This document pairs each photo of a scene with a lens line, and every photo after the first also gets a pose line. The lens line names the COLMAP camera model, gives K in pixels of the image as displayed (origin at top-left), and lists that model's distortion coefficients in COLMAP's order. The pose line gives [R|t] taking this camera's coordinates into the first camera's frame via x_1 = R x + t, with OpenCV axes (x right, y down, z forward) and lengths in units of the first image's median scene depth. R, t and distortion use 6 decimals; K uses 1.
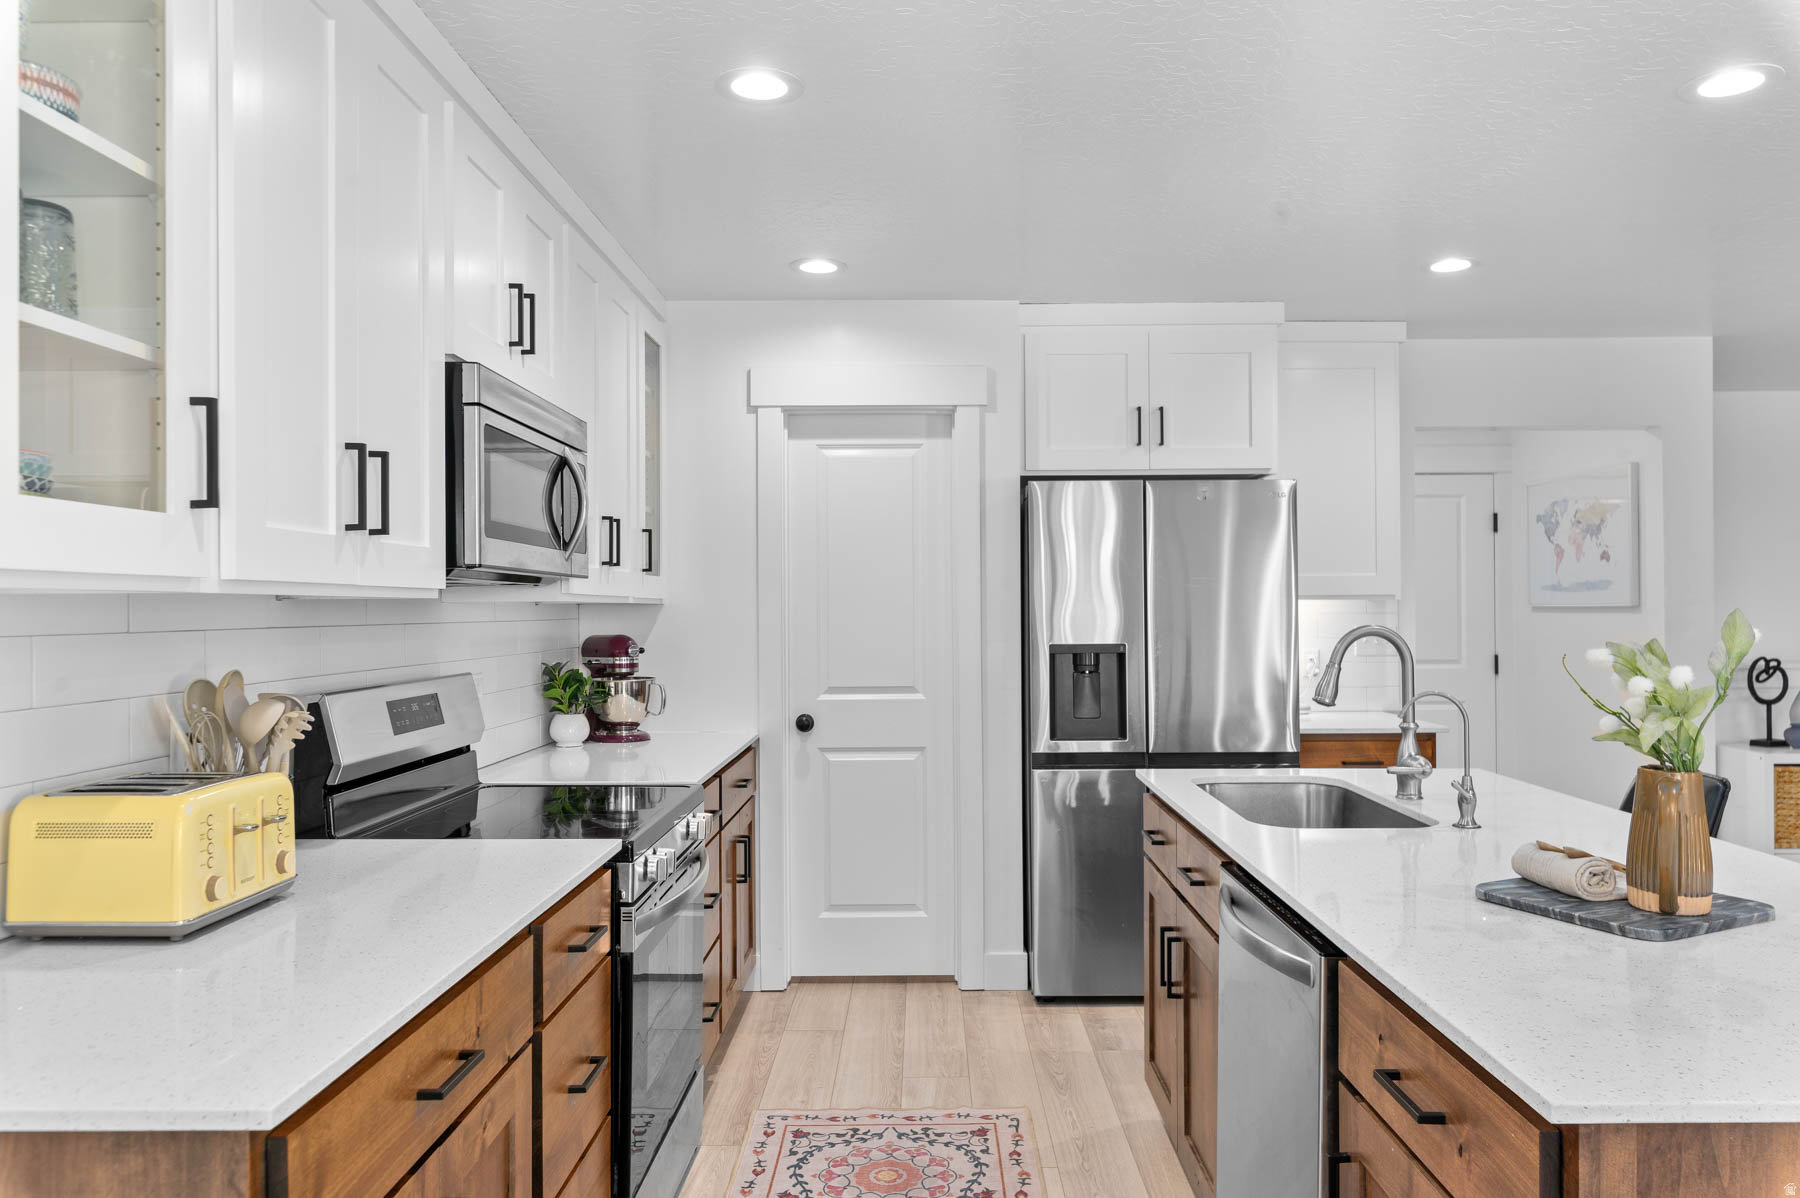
lens RADIAL K [[1241.6, 0, 904.0], [0, 1241.6, 606.9], [0, 0, 1]] dist [0.014229, 0.000646]
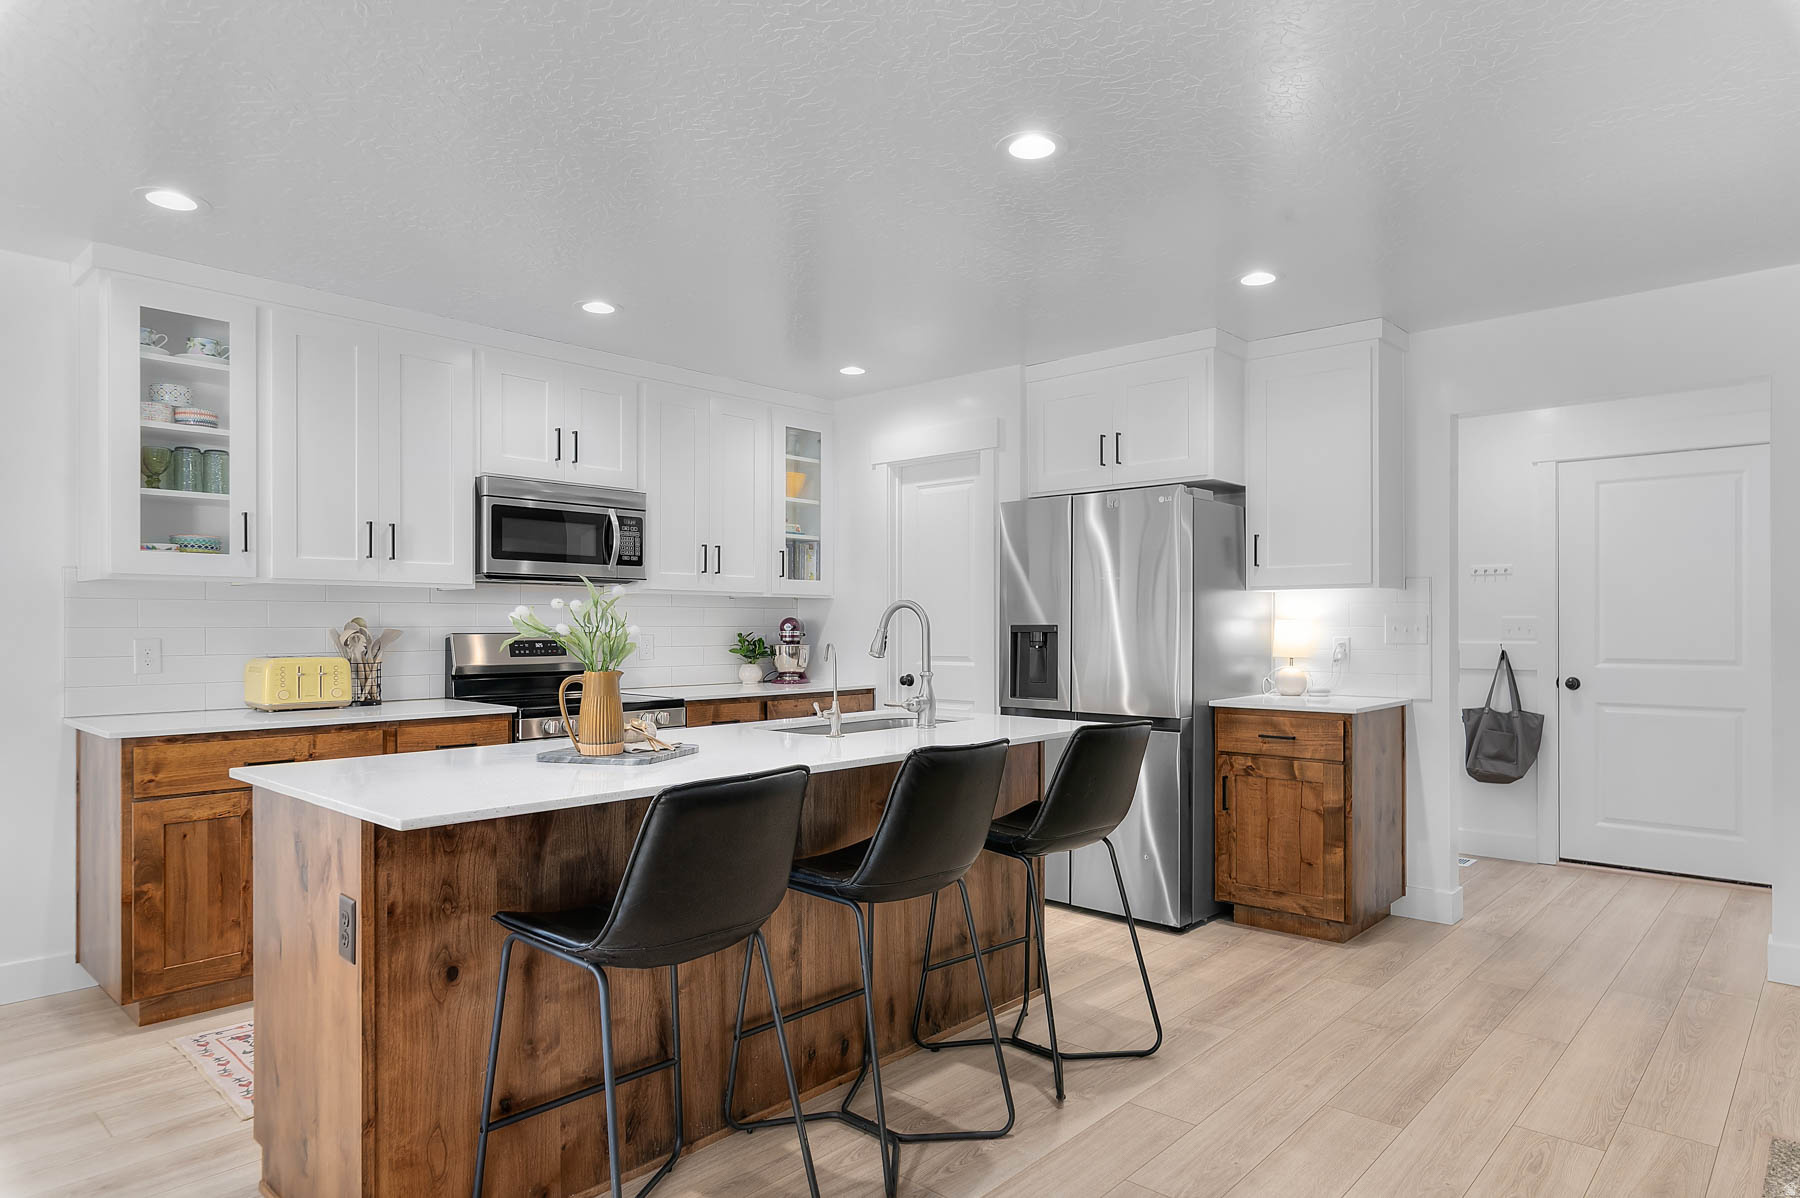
lens RADIAL K [[1069.3, 0, 910.0], [0, 1069.3, 606.0], [0, 0, 1]] dist [0.003558, 0.001298]
pose [[0.740619, -0.007074, -0.671888, 0.761714], [-0.004269, 0.999875, -0.015234, 0.026628], [0.671912, 0.014151, 0.740496, 0.085876]]
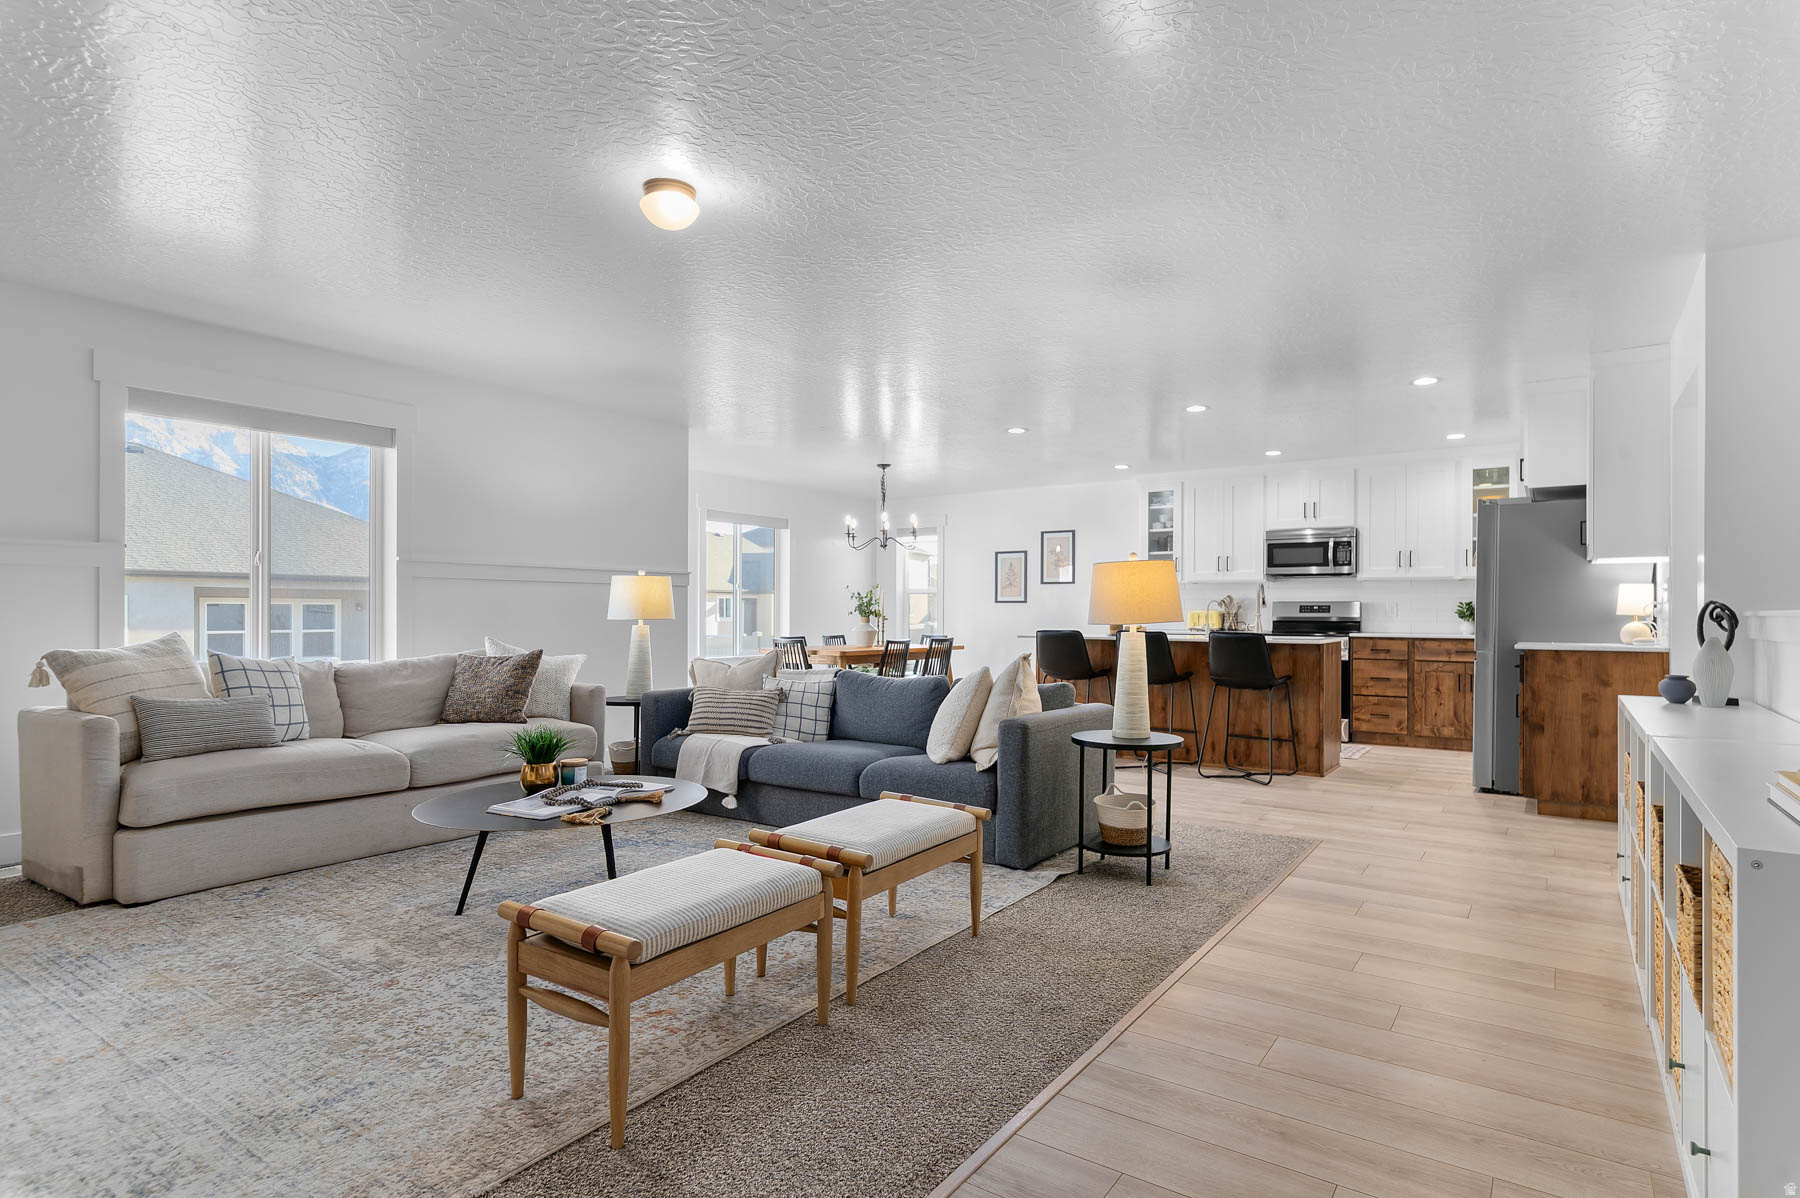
lens RADIAL K [[941.9, 0, 904.1], [0, 941.9, 603.7], [0, 0, 1]] dist [-0.003151, -0.000509]
pose [[-0.580356, 0.000473, -0.814362, 1.832460], [0.002396, 0.999996, -0.001127, 0.043858], [0.814359, -0.002605, -0.580356, 1.067874]]
